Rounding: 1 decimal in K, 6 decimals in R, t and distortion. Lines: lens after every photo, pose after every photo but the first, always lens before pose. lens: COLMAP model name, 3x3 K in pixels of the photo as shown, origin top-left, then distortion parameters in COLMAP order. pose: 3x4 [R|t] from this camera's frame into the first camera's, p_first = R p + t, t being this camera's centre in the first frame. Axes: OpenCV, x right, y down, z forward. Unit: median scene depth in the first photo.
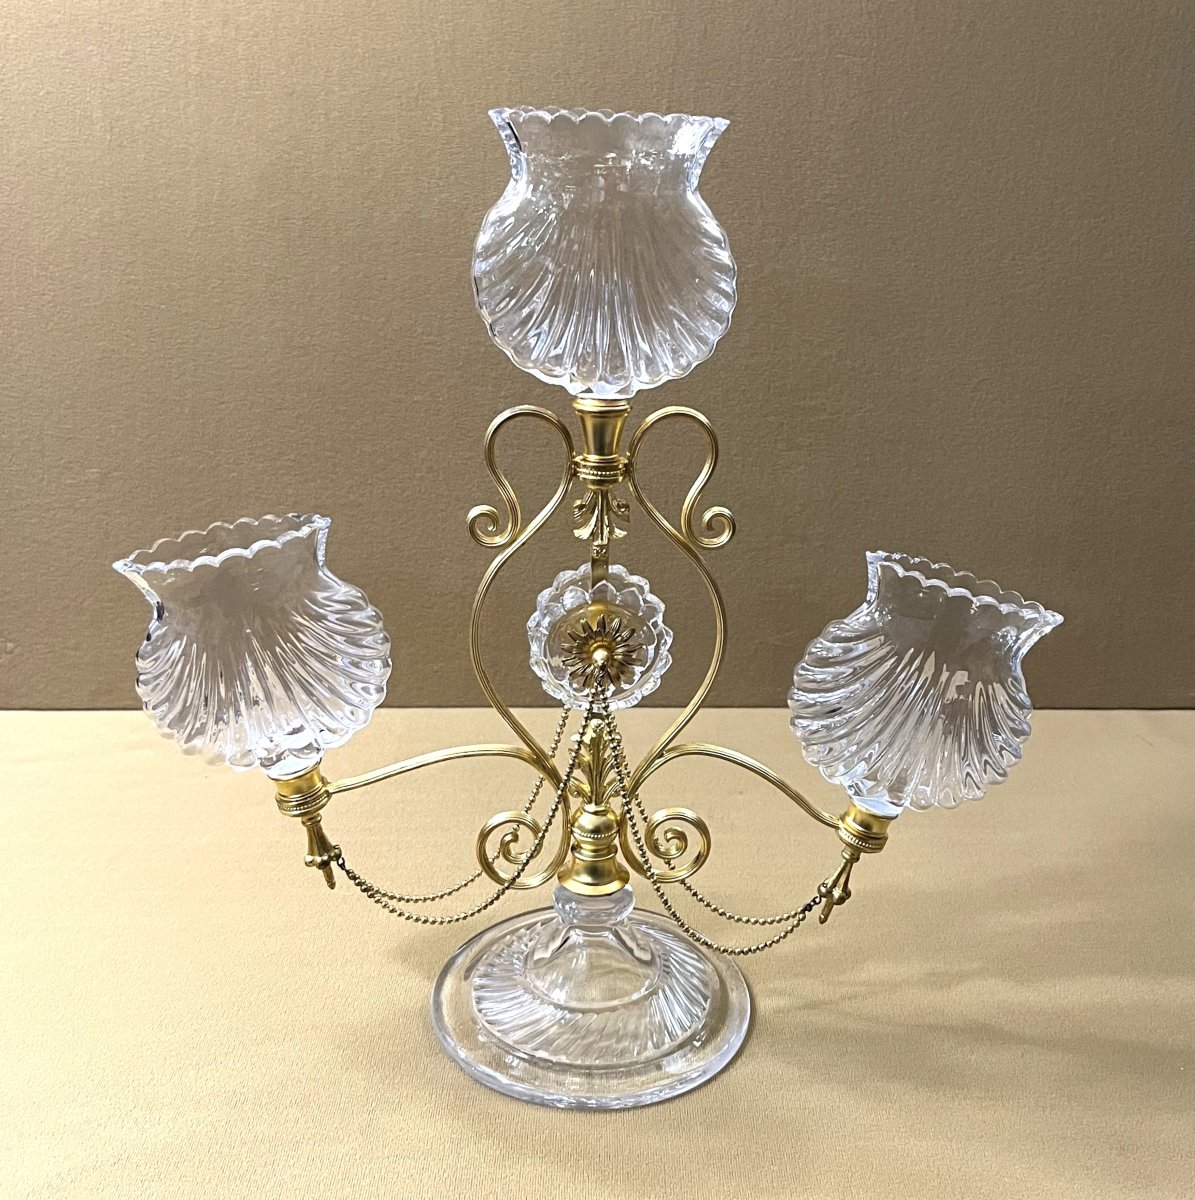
lens RADIAL K [[1452.8, 0, 632.2], [0, 1452.8, 608.5], [0, 0, 1]] dist [0.061192, 0.000000]
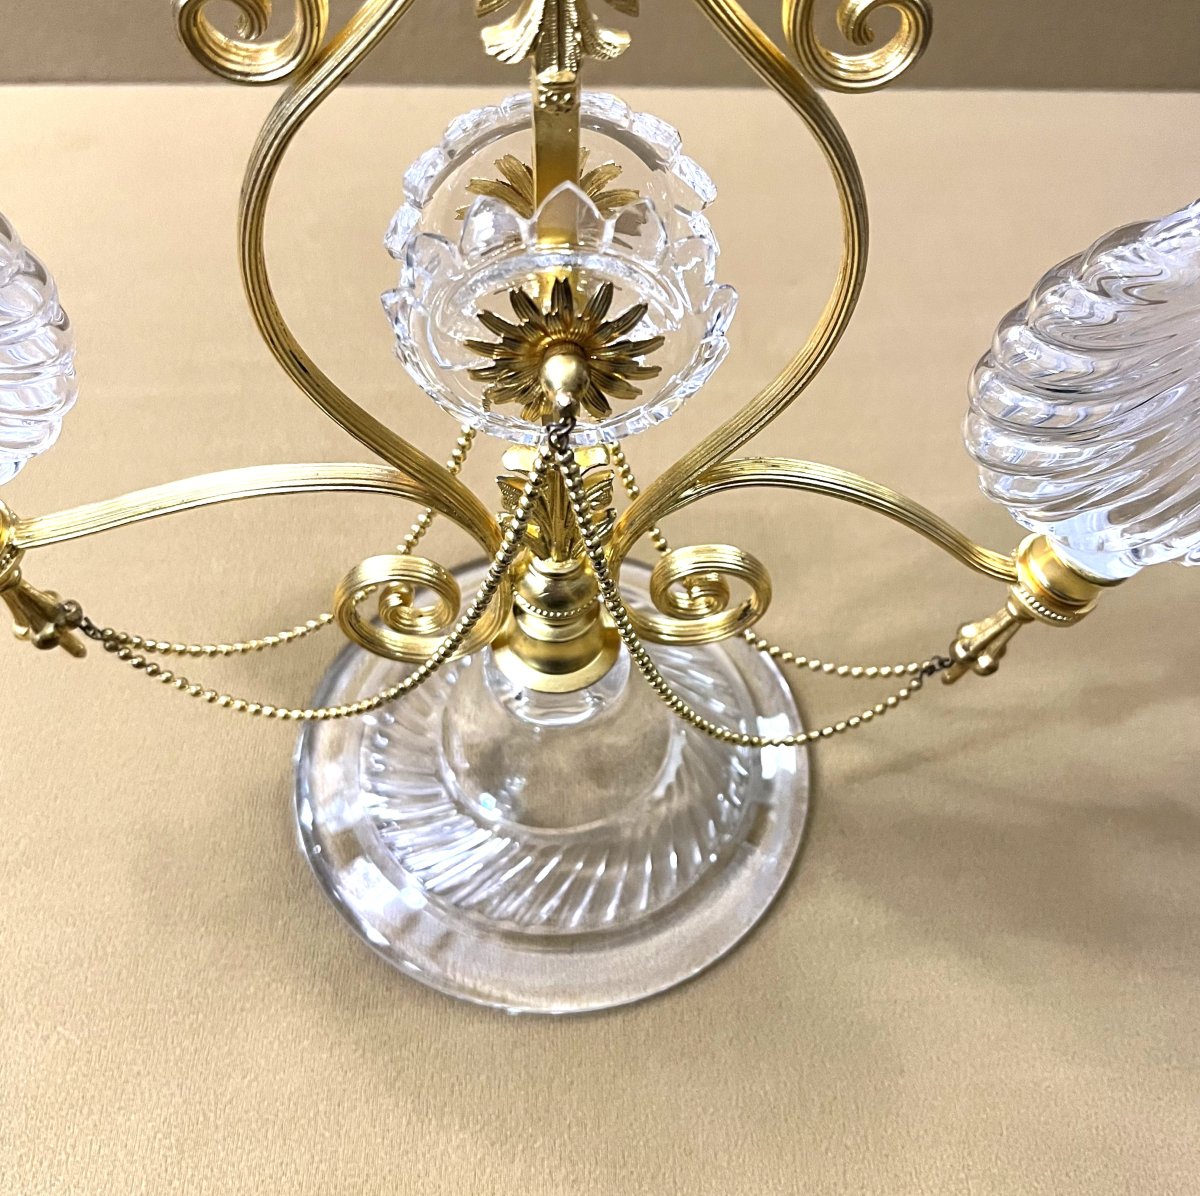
lens RADIAL K [[1337.8, 0, 636.3], [0, 1337.8, 615.6], [0, 0, 1]] dist [0.032826, 0.000000]
pose [[0.999679, 0.007179, 0.024317, -0.008220], [-0.019881, 0.817186, 0.576031, -0.116052], [-0.015736, -0.576329, 0.817066, 0.580674]]
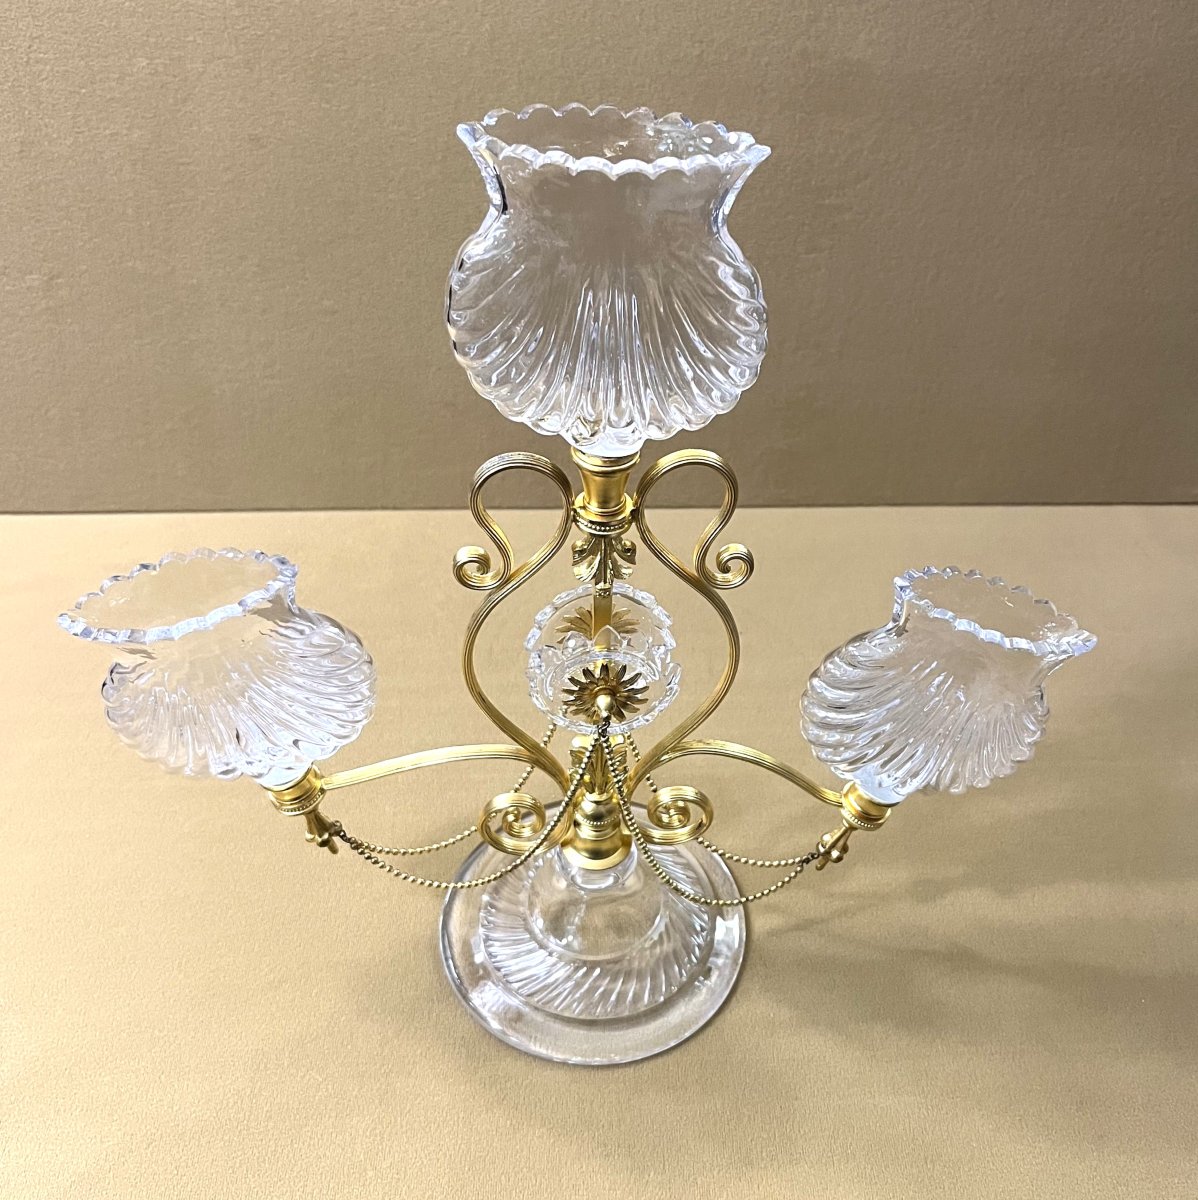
lens RADIAL K [[1337.8, 0, 665.6], [0, 1337.8, 621.1], [0, 0, 1]] dist [0.032826, 0.000000]
pose [[0.999502, 0.005777, 0.031031, -0.008027], [-0.017337, 0.922026, 0.386739, -0.311073], [-0.026377, -0.387084, 0.921667, 0.202615]]
